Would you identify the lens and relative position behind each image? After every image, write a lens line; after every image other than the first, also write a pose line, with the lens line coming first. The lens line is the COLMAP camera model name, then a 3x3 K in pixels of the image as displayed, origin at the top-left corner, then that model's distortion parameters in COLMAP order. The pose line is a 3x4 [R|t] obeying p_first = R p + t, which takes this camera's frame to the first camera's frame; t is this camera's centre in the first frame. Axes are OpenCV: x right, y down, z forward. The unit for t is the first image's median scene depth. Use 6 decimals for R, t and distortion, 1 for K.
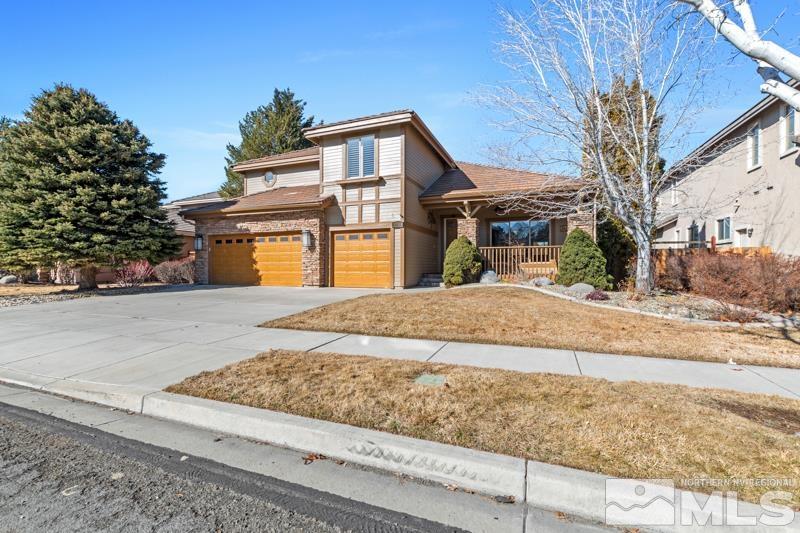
lens RADIAL K [[347.5, 0, 400.0], [0, 347.5, 266.5], [0, 0, 1]] dist [0.003276, 0.000367]
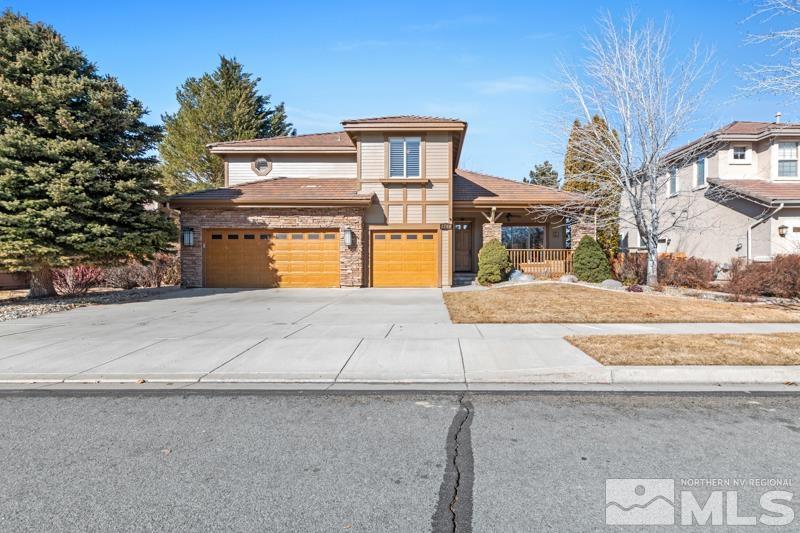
lens RADIAL K [[368.8, 0, 400.0], [0, 368.8, 266.5], [0, 0, 1]] dist [0.002248, 0.000044]
pose [[0.932899, 0.000012, 0.360139, -0.506423], [-0.001142, 0.999995, 0.002924, -0.002359], [-0.360137, -0.003139, 0.932894, 0.006570]]
